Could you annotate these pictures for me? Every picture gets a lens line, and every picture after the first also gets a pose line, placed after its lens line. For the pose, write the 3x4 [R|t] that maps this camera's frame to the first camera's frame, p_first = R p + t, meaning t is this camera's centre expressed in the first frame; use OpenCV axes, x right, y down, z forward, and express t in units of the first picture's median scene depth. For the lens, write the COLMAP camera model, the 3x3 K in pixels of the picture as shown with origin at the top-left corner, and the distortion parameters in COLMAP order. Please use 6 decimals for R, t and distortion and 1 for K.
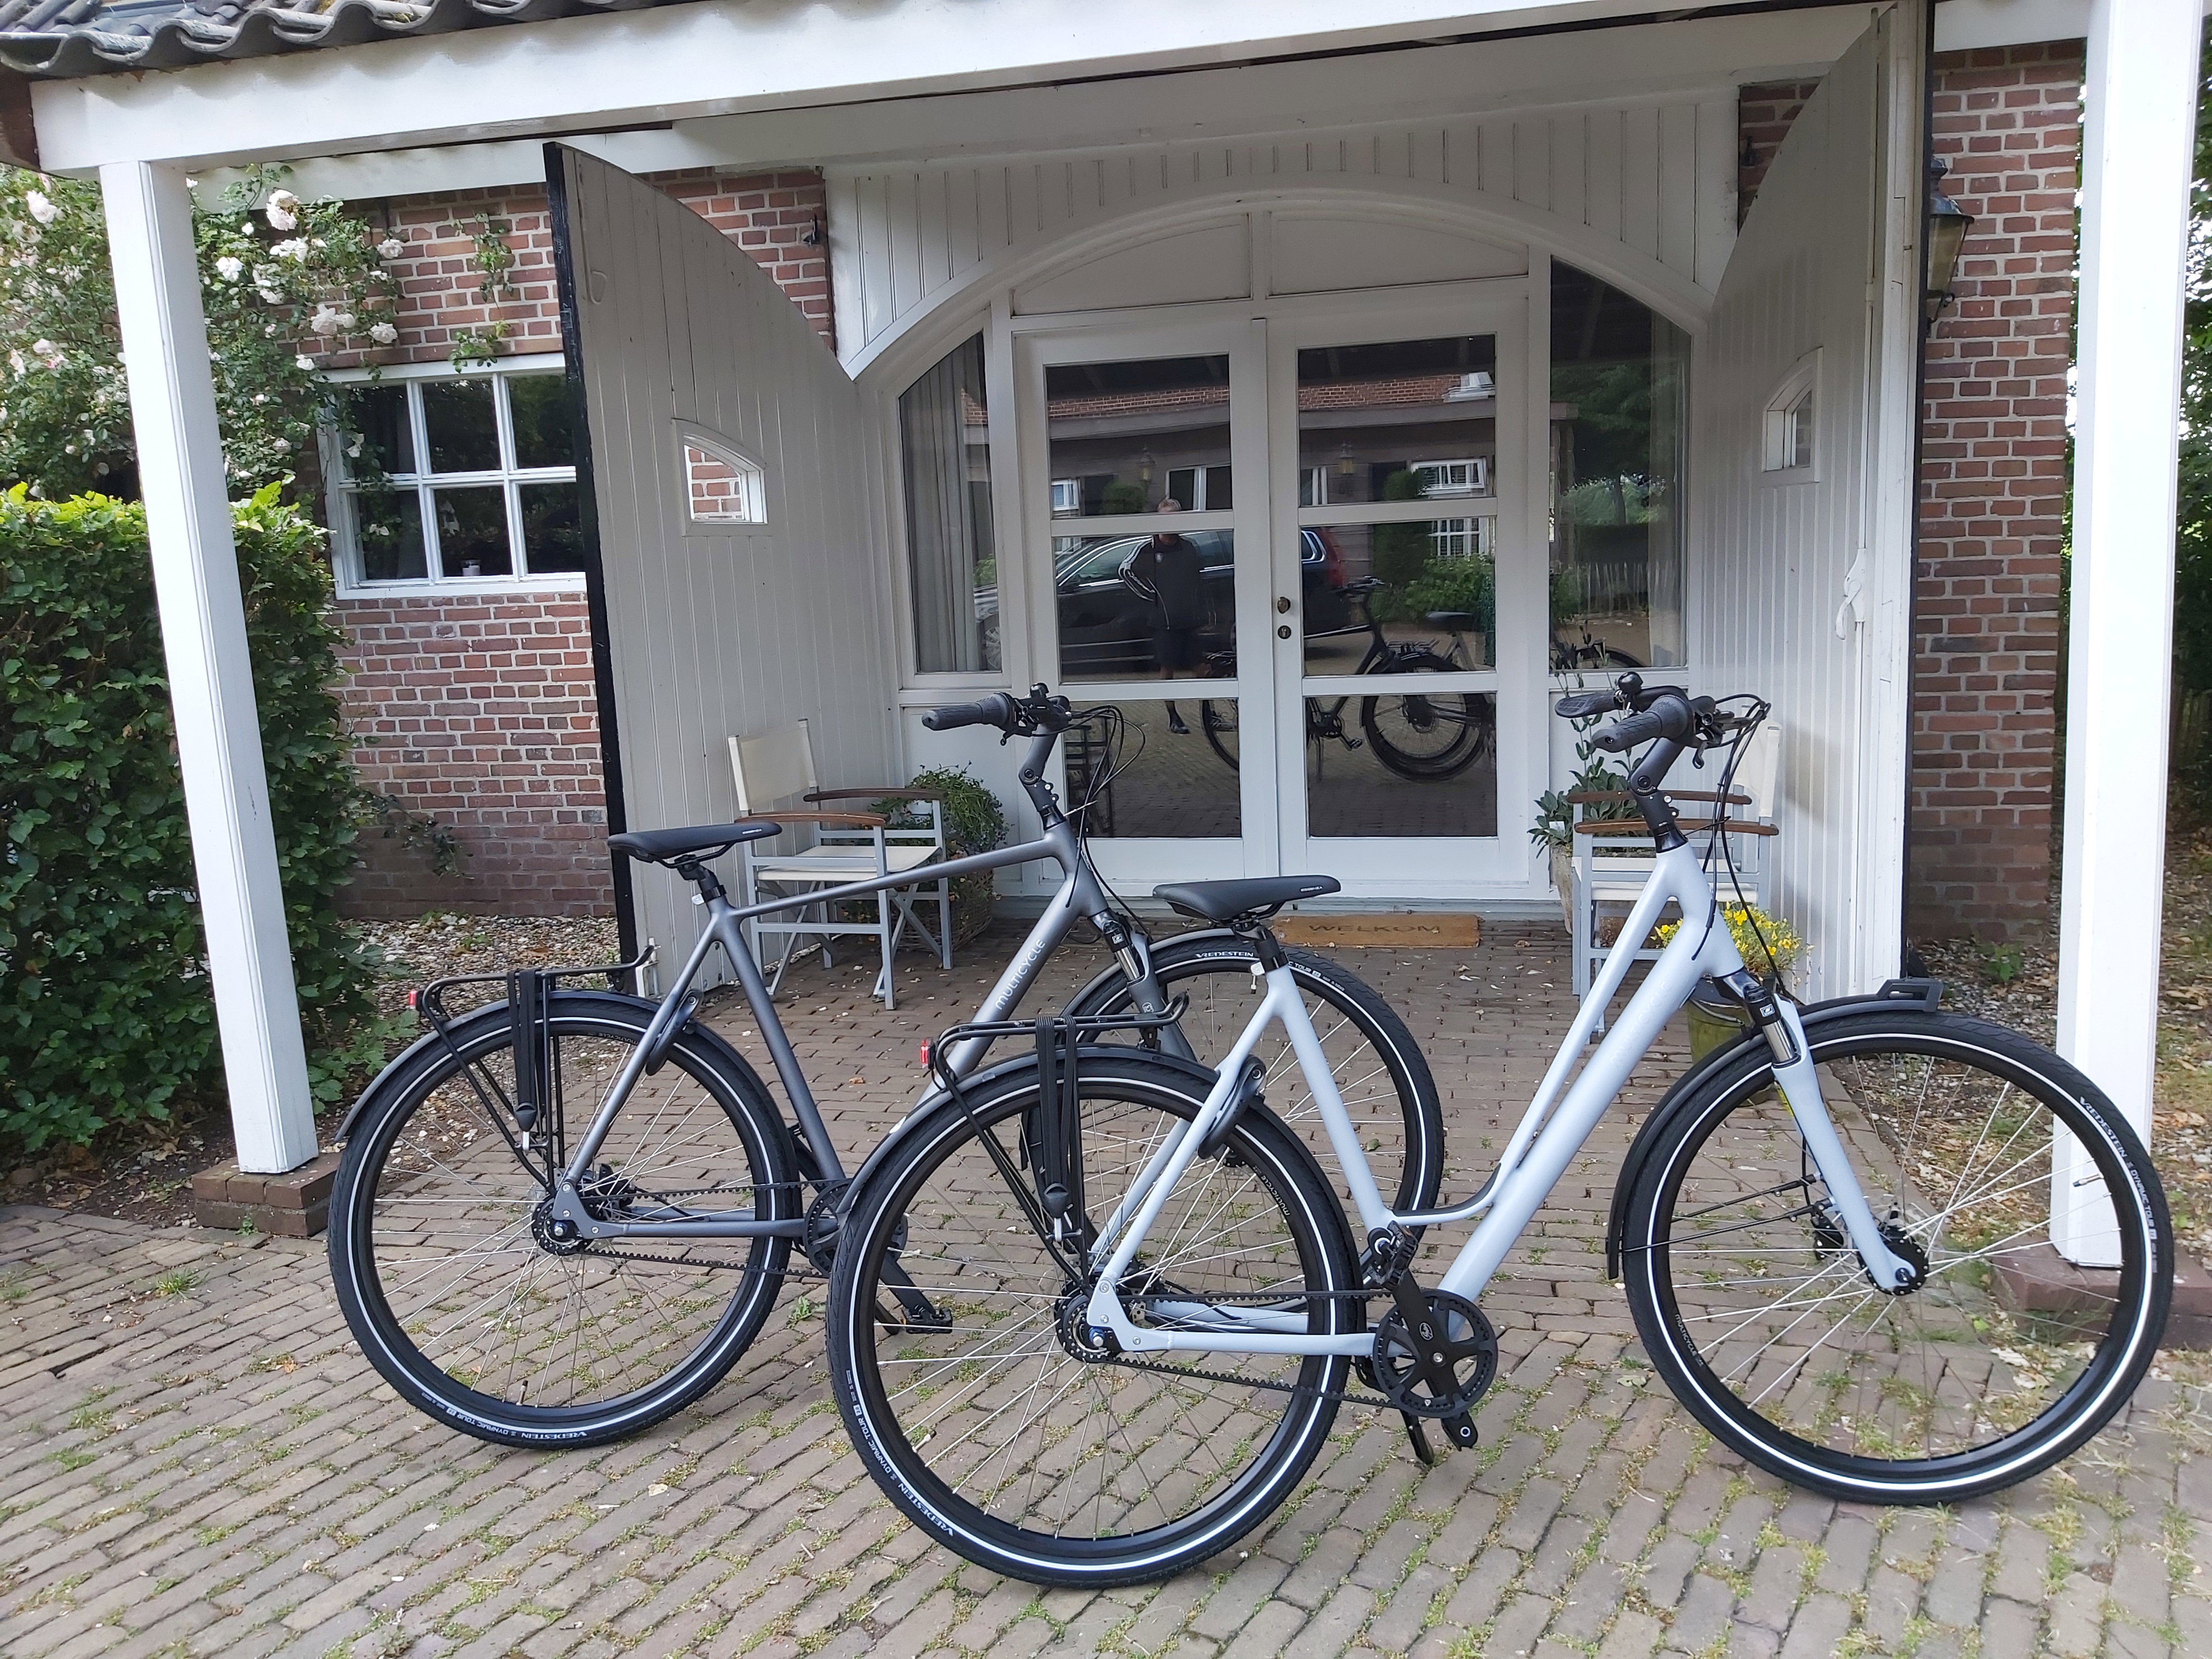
lens RADIAL K [[1691.7, 0, 1111.3], [0, 1691.7, 814.1], [0, 0, 1]] dist [0.027927, -0.061337]
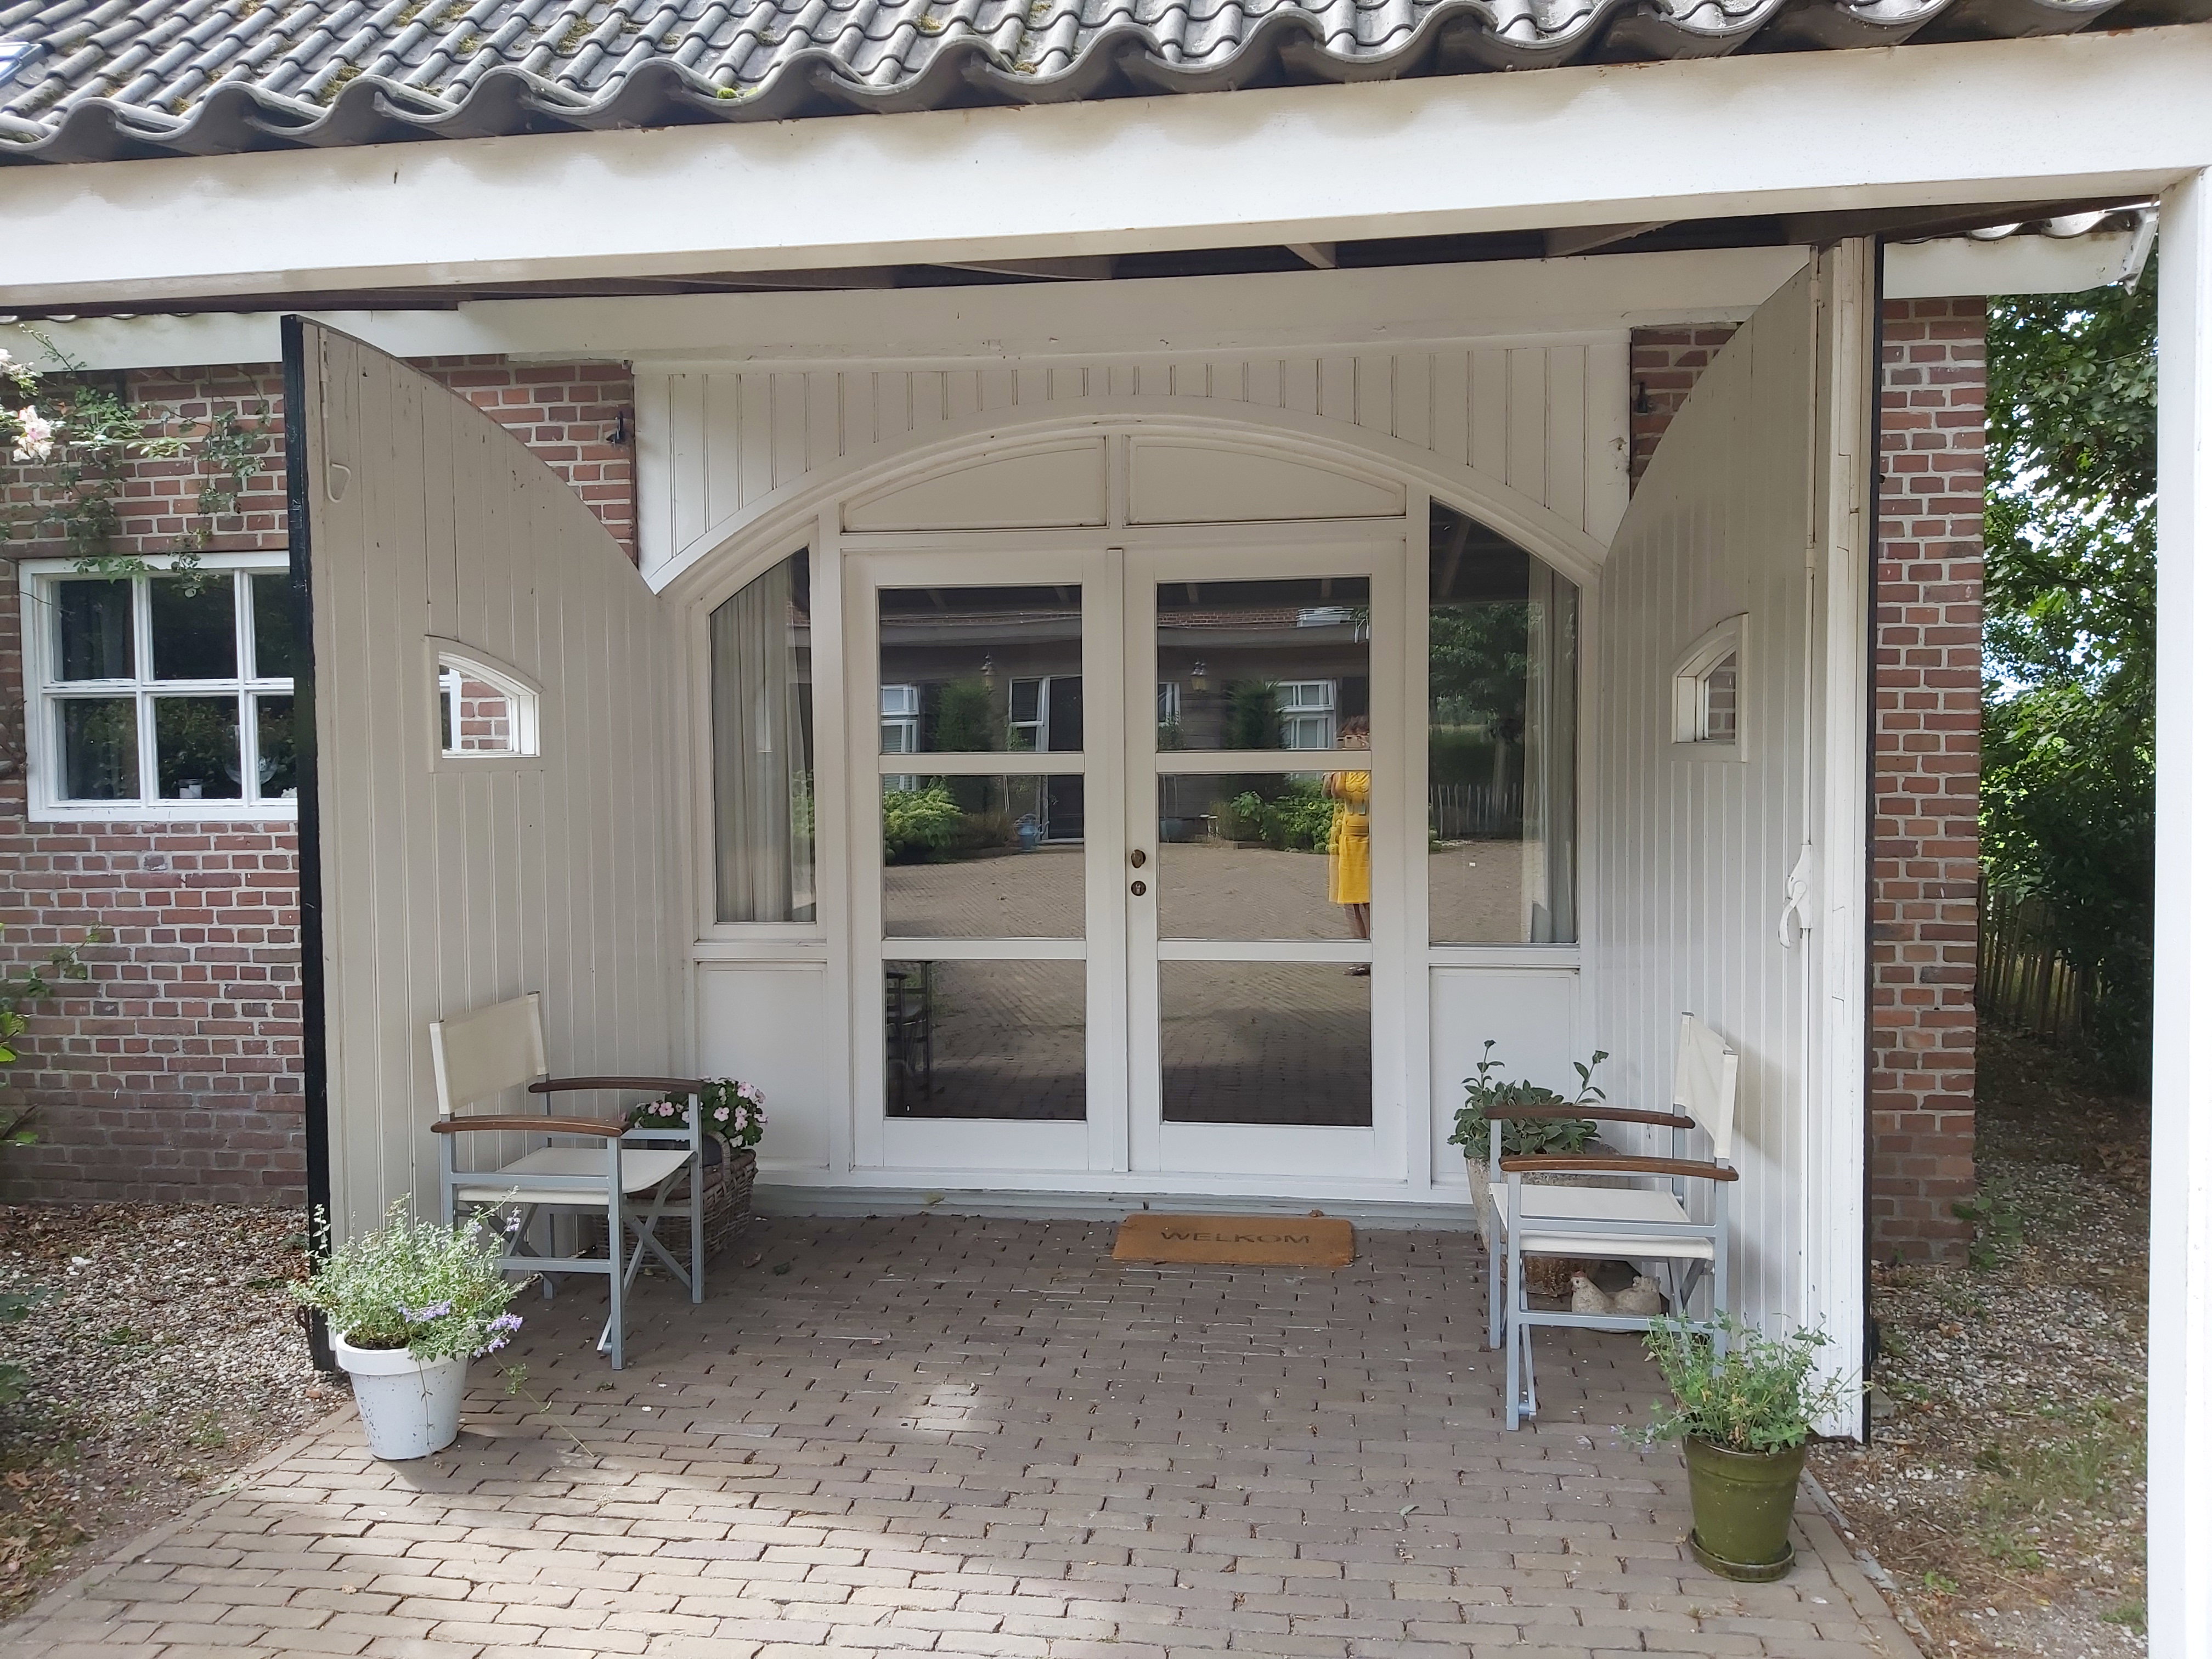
lens RADIAL K [[1691.7, 0, 1130.7], [0, 1691.7, 841.2], [0, 0, 1]] dist [0.027927, -0.061337]
pose [[0.996164, 0.031388, 0.081684, 0.026691], [-0.021757, 0.992983, -0.116235, -0.031801], [-0.084760, 0.114011, 0.989857, 0.121204]]
